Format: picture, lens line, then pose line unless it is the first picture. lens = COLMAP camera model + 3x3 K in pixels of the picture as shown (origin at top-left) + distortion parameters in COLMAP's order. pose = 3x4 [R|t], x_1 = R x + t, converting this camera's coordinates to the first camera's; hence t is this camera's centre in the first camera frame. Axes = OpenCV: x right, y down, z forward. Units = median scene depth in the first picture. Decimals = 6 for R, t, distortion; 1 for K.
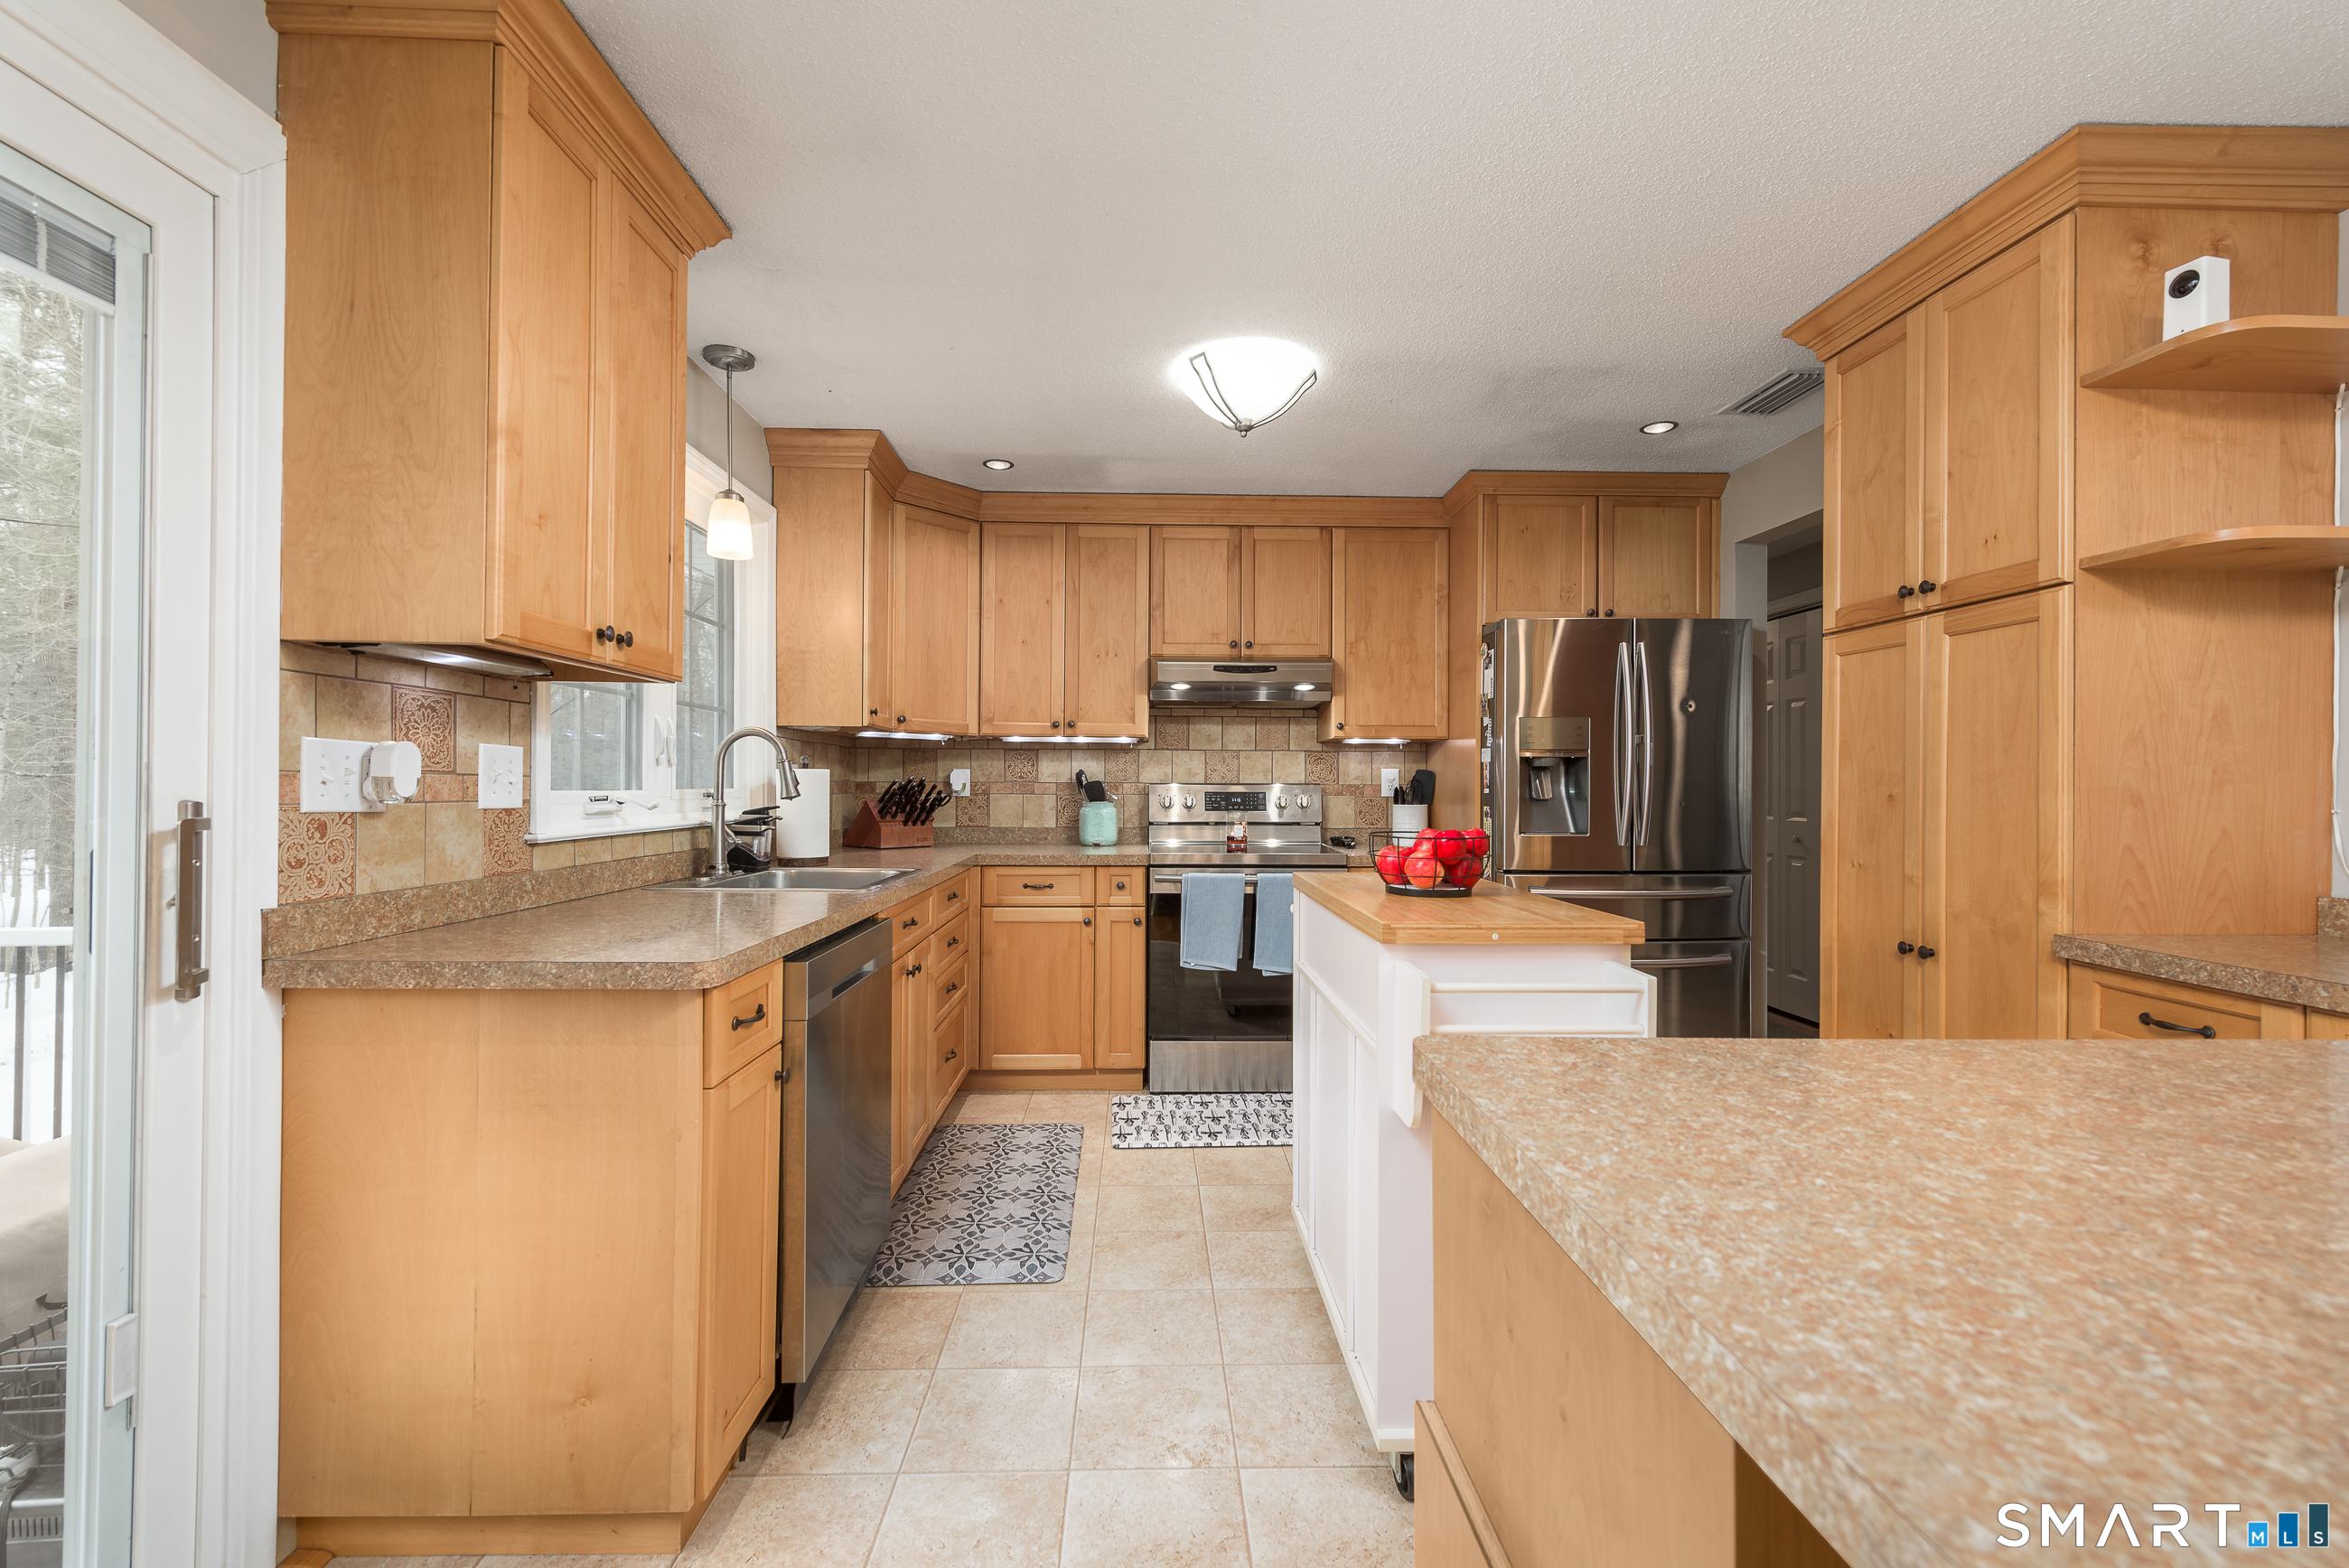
lens RADIAL K [[956.9, 0, 1165.8], [0, 956.9, 777.9], [0, 0, 1]] dist [0.002531, 0.000049]
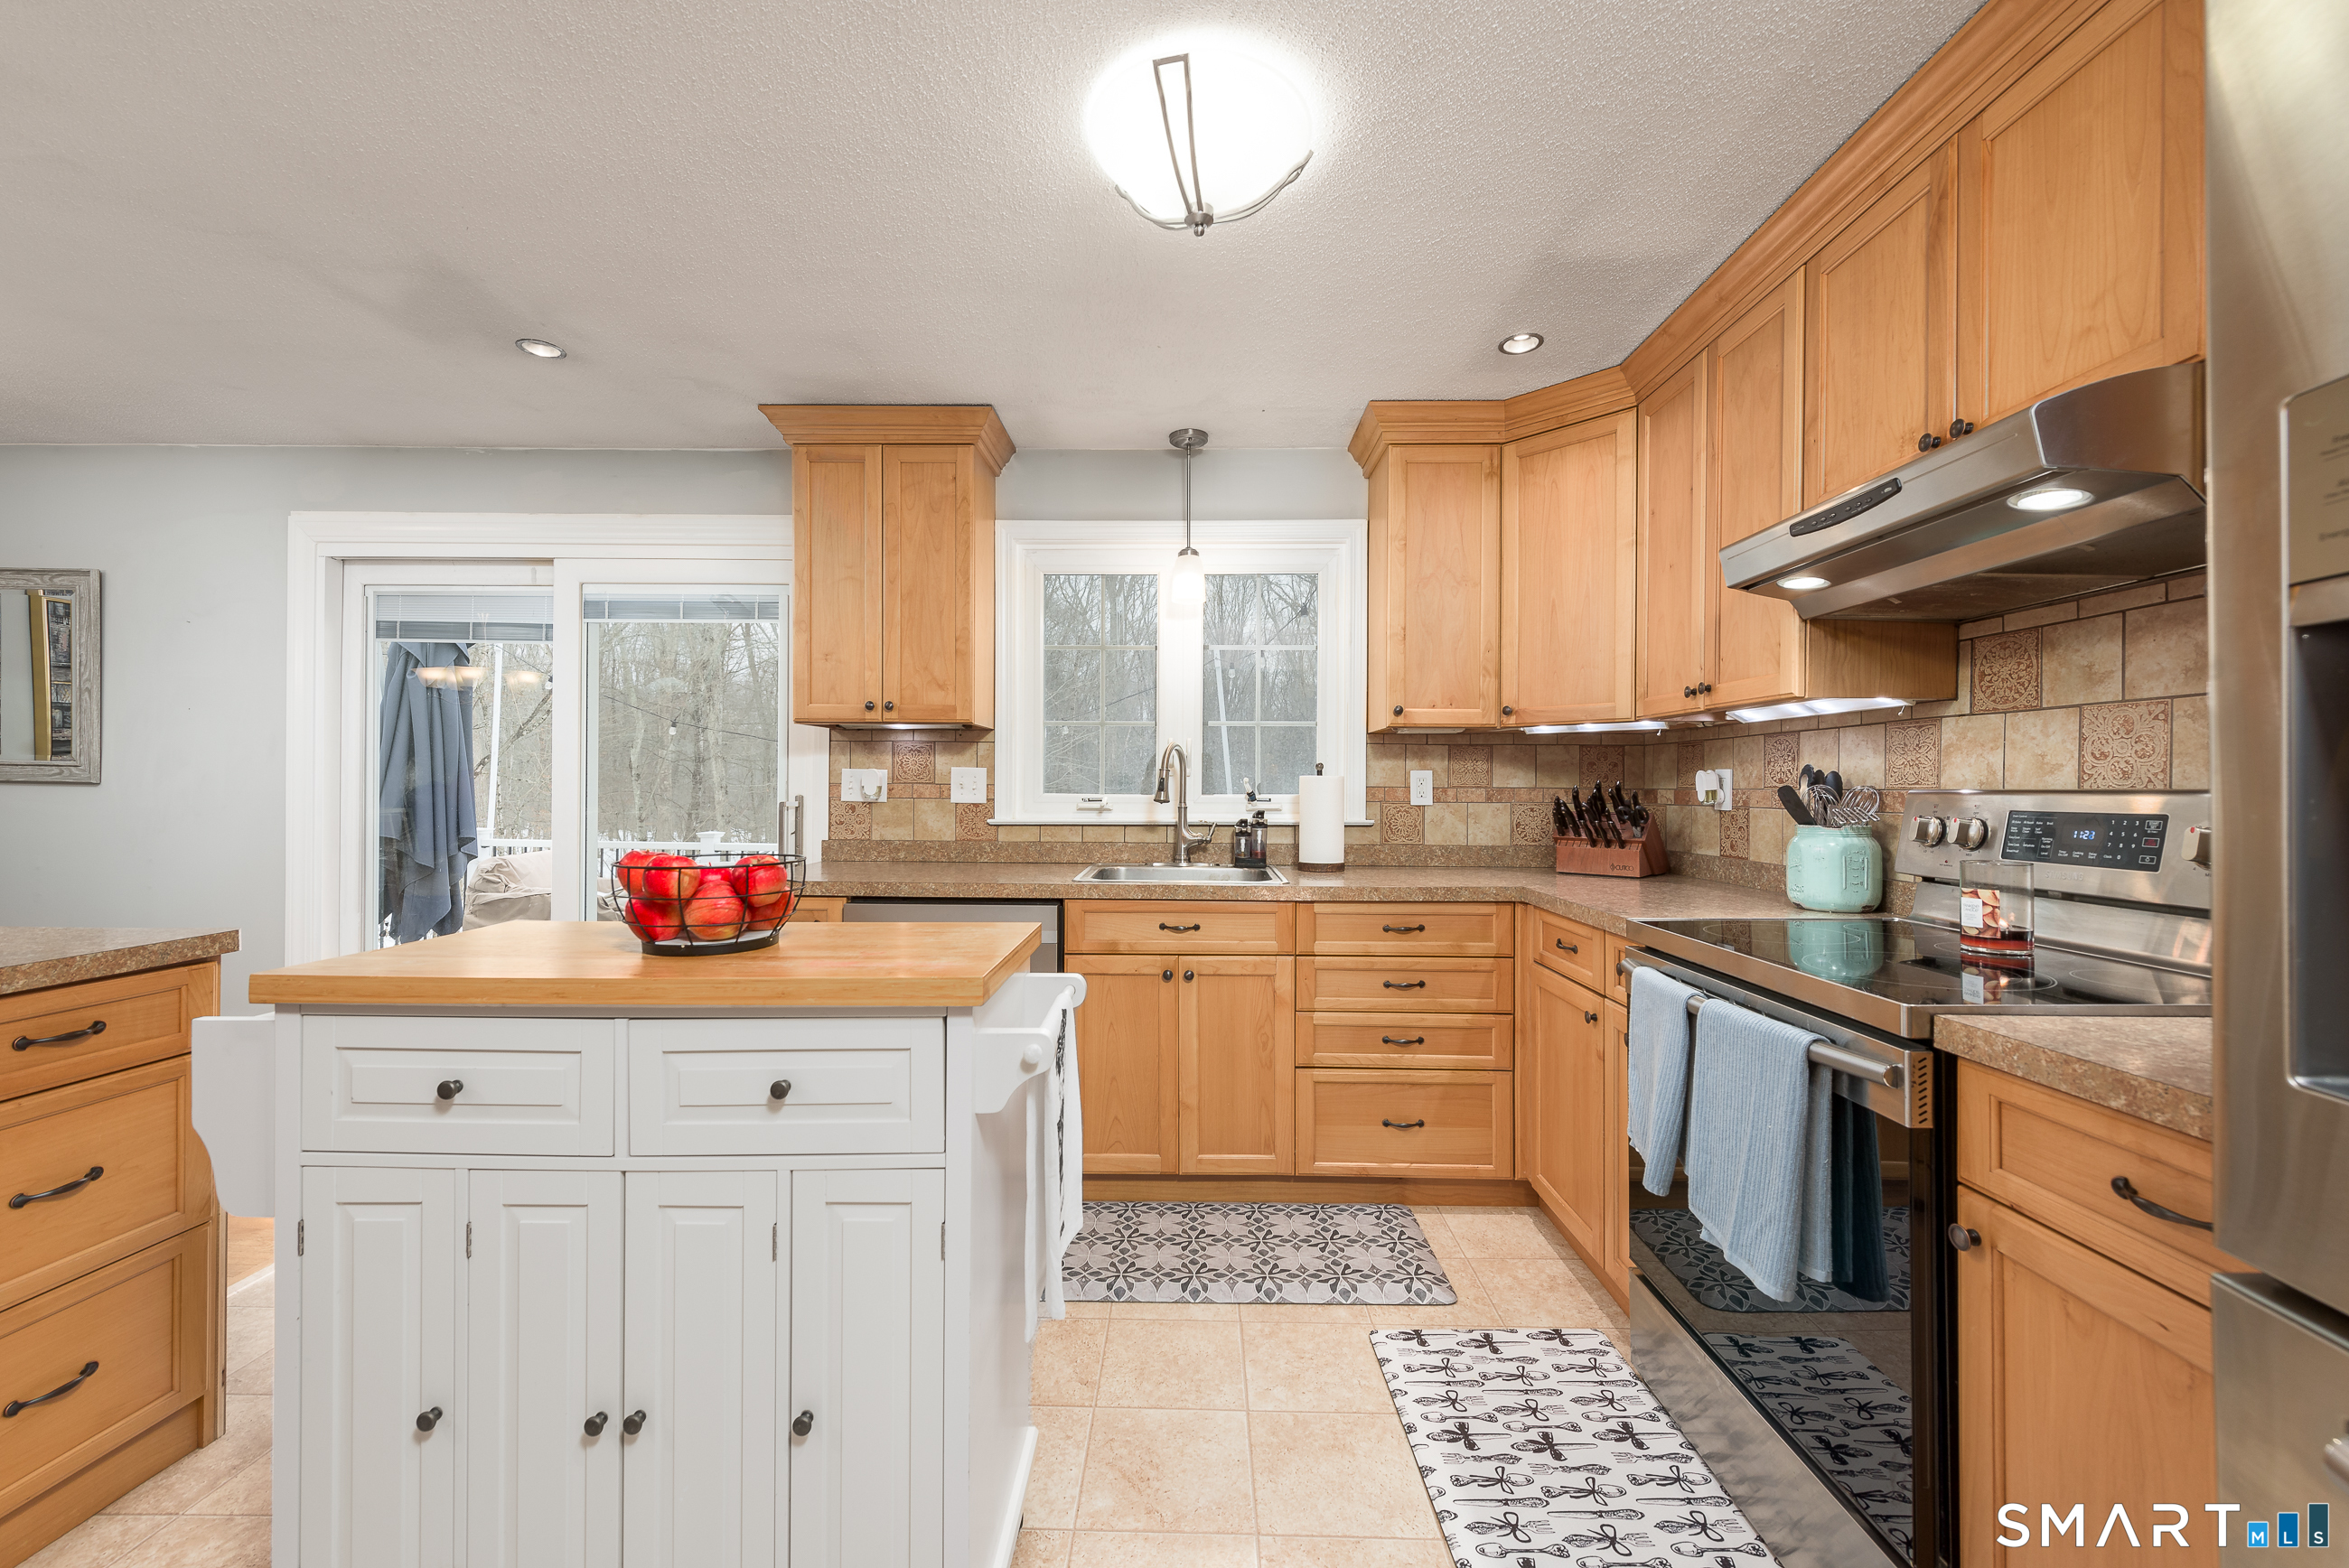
lens RADIAL K [[918.9, 0, 1179.8], [0, 918.9, 783.1], [0, 0, 1]] dist [0.000600, -0.000009]
pose [[-0.052224, -0.008188, -0.998602, 0.510743], [0.003198, 0.999960, -0.008366, 0.005321], [0.998630, -0.003630, -0.052196, 0.765424]]
